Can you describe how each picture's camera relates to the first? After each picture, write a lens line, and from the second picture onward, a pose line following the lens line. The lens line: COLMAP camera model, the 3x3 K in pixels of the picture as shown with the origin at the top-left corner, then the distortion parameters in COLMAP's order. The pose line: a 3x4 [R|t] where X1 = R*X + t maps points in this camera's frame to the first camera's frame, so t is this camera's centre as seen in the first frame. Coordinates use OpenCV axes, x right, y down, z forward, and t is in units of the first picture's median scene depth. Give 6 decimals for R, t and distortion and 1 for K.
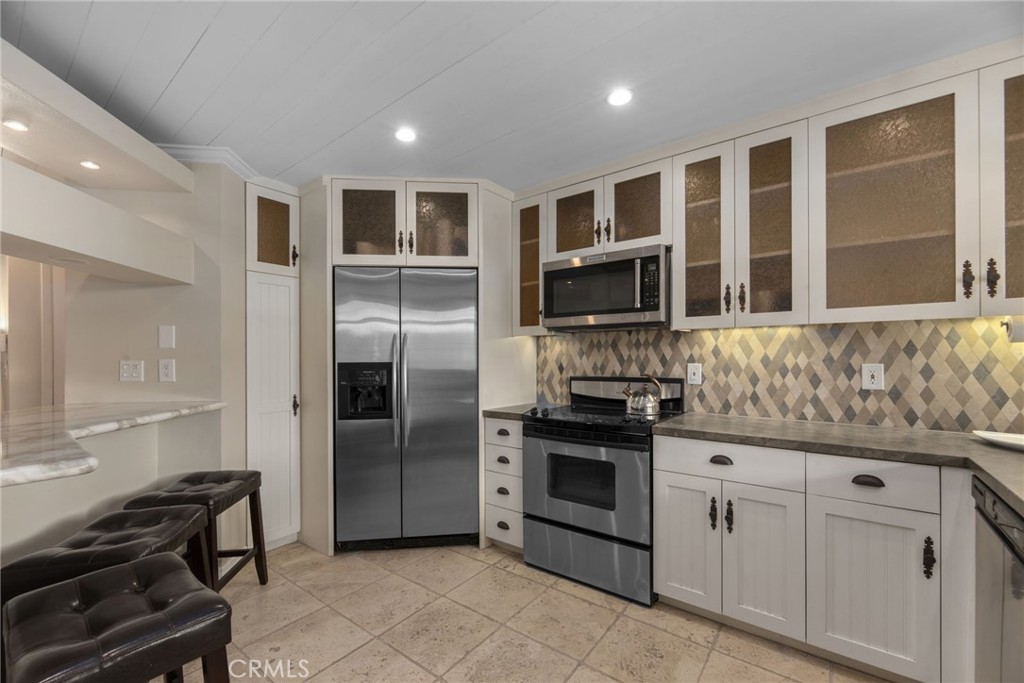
lens RADIAL K [[417.2, 0, 509.1], [0, 417.2, 357.0], [0, 0, 1]] dist [-0.002465, -0.000176]
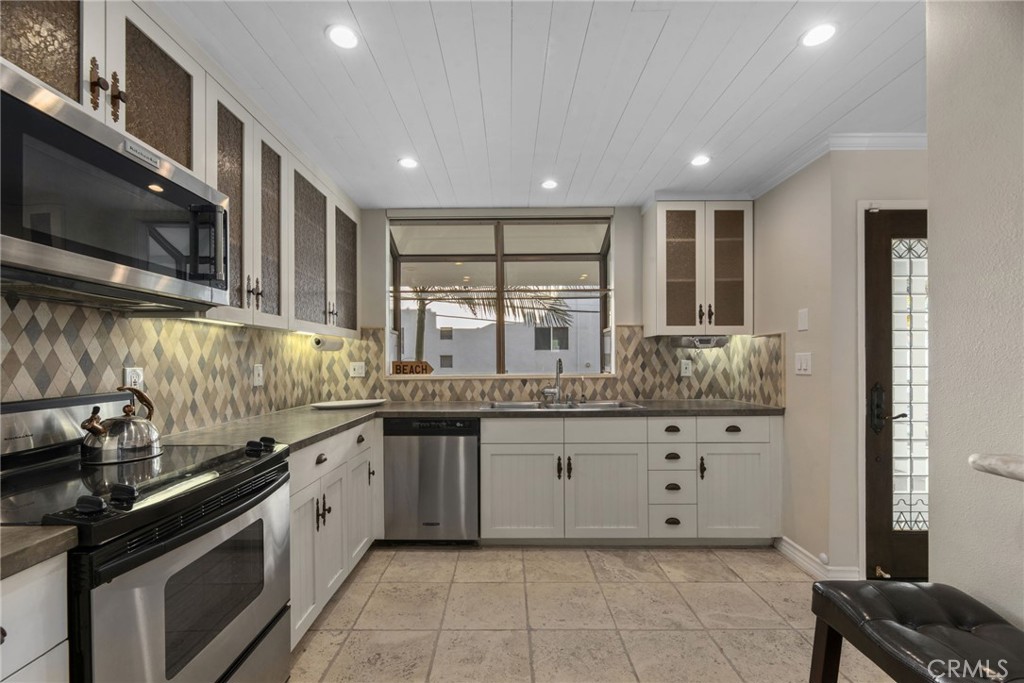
lens RADIAL K [[417.2, 0, 505.9], [0, 417.2, 358.6], [0, 0, 1]] dist [-0.002465, -0.000176]
pose [[-0.599782, 0.009821, 0.800103, -0.476101], [0.005745, 0.999952, -0.007967, 0.011551], [-0.800143, -0.000182, -0.599809, 1.023942]]
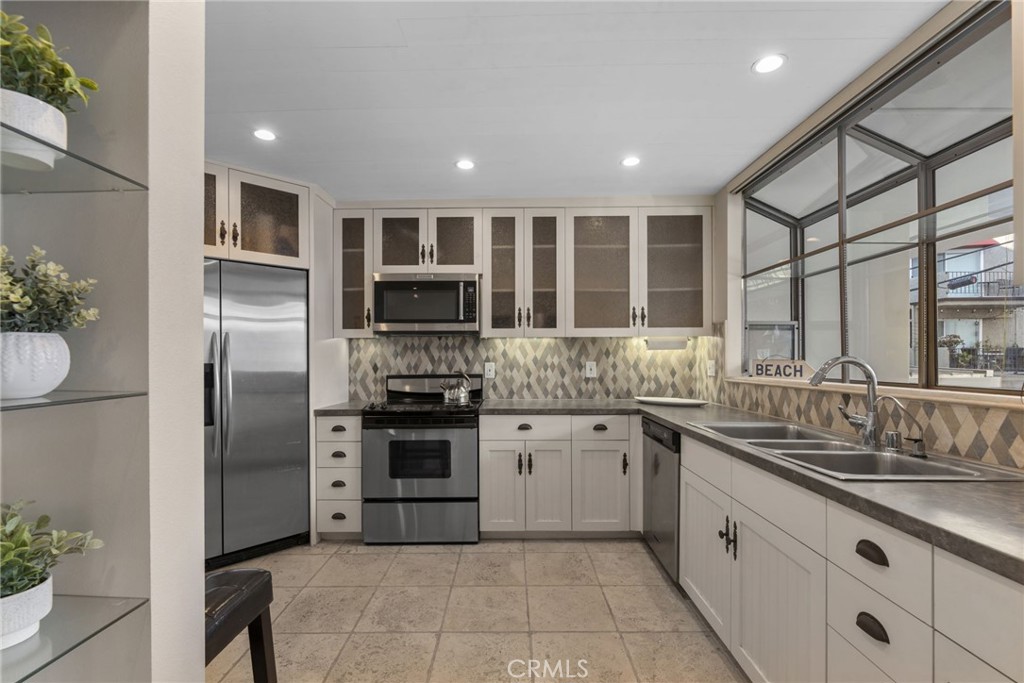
lens RADIAL K [[435.9, 0, 506.1], [0, 435.9, 358.6], [0, 0, 1]] dist [0.001423, 0.000045]
pose [[0.800591, -0.000879, 0.599211, -0.389347], [0.001394, 0.999999, -0.000397, 0.003170], [-0.599210, 0.001153, 0.800591, -0.167145]]
